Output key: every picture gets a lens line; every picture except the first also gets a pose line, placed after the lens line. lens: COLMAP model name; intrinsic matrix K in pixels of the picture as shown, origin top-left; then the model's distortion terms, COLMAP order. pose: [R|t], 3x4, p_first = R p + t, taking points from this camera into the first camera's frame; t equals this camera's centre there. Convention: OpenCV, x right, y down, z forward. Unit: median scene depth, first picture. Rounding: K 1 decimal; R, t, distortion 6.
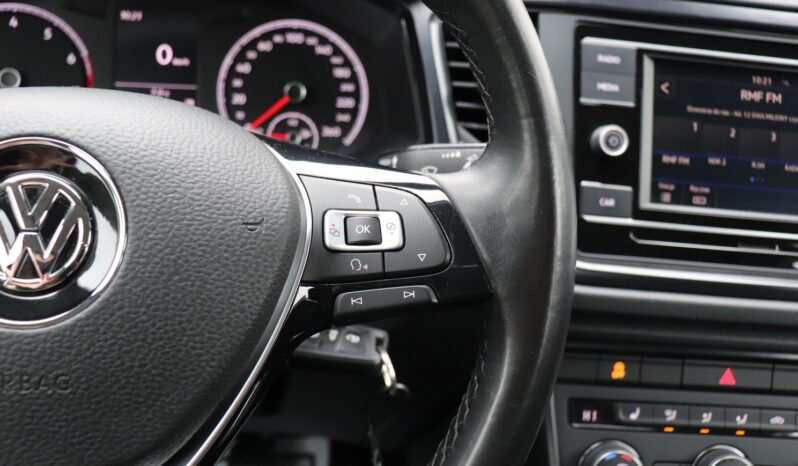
lens RADIAL K [[718.4, 0, 389.4], [0, 718.4, 230.0], [0, 0, 1]] dist [-0.143660, 0.131864]
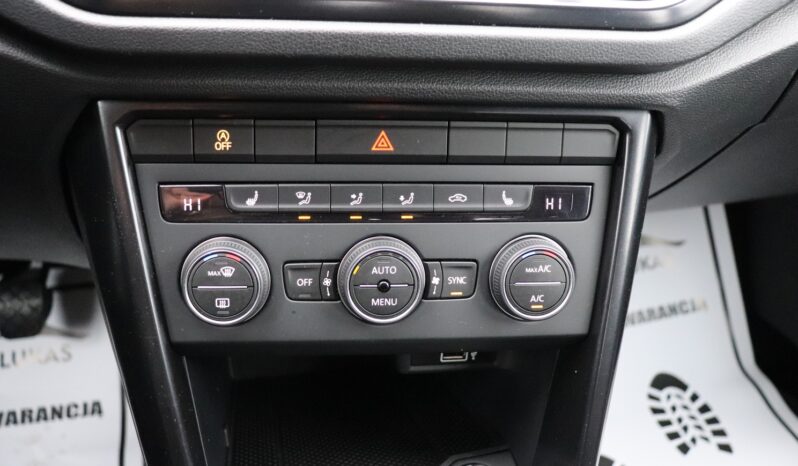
lens RADIAL K [[718.4, 0, 388.3], [0, 718.4, 224.9], [0, 0, 1]] dist [-0.143660, 0.131864]
pose [[0.996783, -0.066692, 0.044440, 0.468271], [0.054435, 0.970393, 0.235317, 0.124389], [-0.058818, -0.232141, 0.970902, 0.271959]]
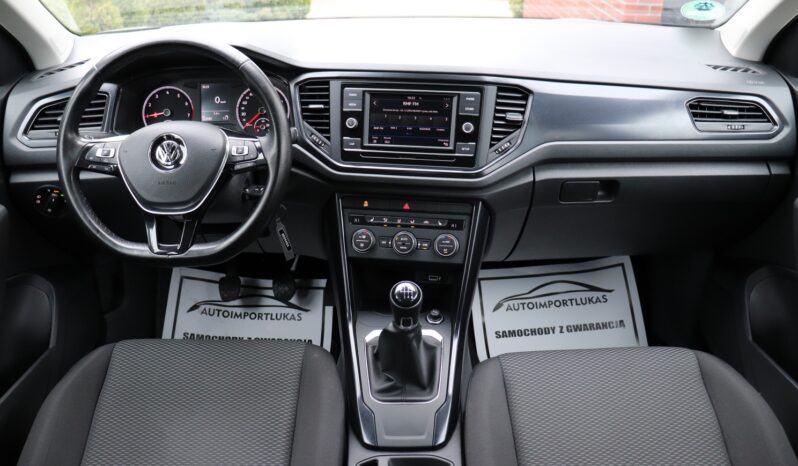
lens RADIAL K [[646.4, 0, 392.3], [0, 646.4, 230.7], [0, 0, 1]] dist [-0.177965, 0.139388]
pose [[0.982602, -0.015455, -0.185078, 0.930137], [0.025143, 0.998427, 0.050112, 0.184950], [0.184012, -0.053893, 0.981445, -1.560018]]
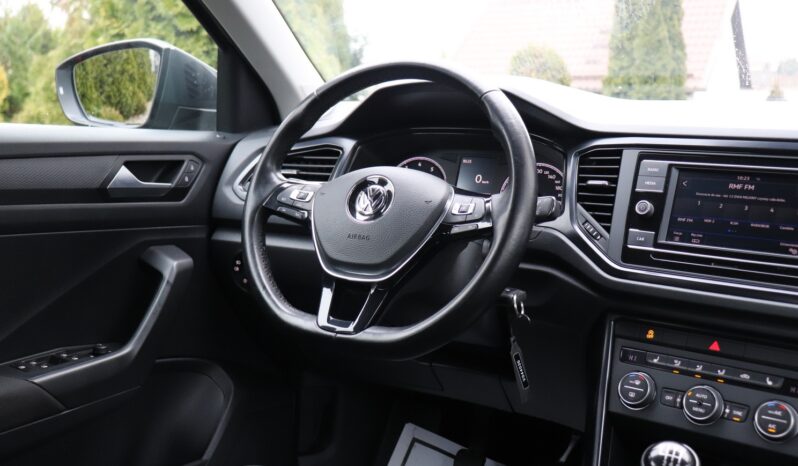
lens RADIAL K [[801.2, 0, 400.7], [0, 801.2, 234.3], [0, 0, 1]] dist [-0.061771, 0.000000]
pose [[0.780706, 0.016516, -0.624681, 1.122935], [-0.192169, 0.957554, -0.214851, 0.528624], [0.594617, 0.287780, 0.750742, -1.005398]]
